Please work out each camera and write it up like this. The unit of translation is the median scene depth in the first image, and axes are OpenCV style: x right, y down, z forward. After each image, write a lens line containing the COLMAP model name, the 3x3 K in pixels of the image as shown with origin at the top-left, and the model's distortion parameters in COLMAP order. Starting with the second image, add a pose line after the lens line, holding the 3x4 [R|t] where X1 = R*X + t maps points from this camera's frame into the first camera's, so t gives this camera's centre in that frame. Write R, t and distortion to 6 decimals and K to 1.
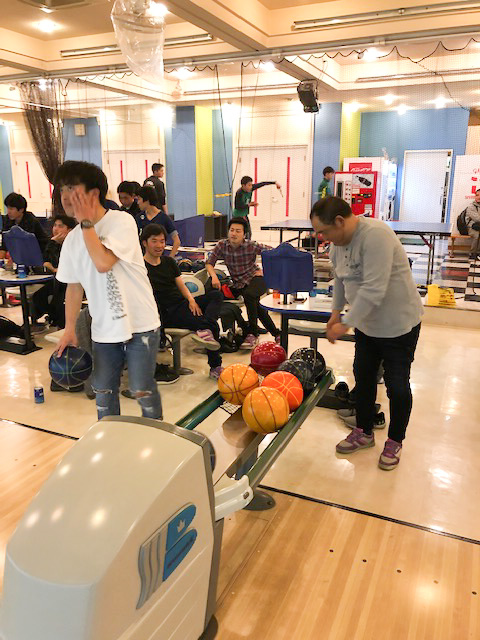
lens RADIAL K [[506.3, 0, 252.0], [0, 506.3, 310.4], [0, 0, 1]] dist [0.001318, 0.000197]
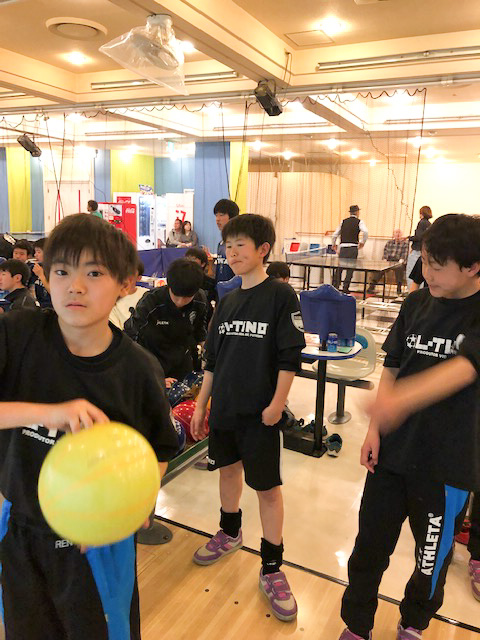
lens RADIAL K [[525.5, 0, 243.9], [0, 525.5, 322.5], [0, 0, 1]] dist [0.007059, 0.008978]
pose [[0.996953, 0.053388, -0.056873, 0.143740], [-0.056390, 0.997024, -0.052558, 0.017421], [0.053898, 0.055605, 0.996997, -0.064510]]
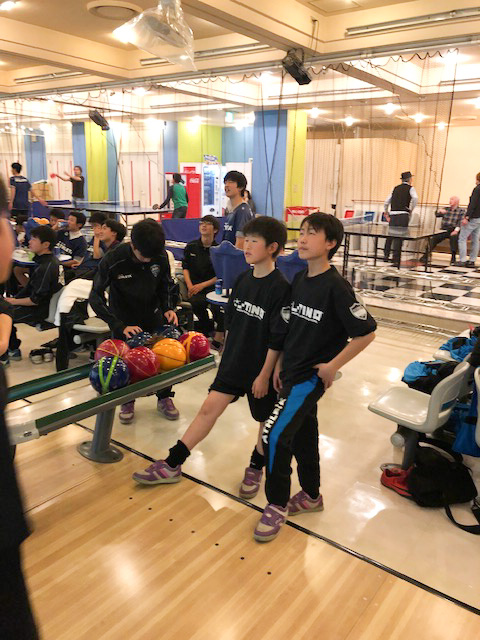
lens RADIAL K [[525.5, 0, 248.3], [0, 525.5, 319.3], [0, 0, 1]] dist [0.007059, 0.008978]
pose [[0.974060, 0.083762, -0.210219, 0.162202], [-0.083697, 0.996449, 0.009222, 0.018190], [0.210245, 0.008612, 0.977611, -0.069743]]
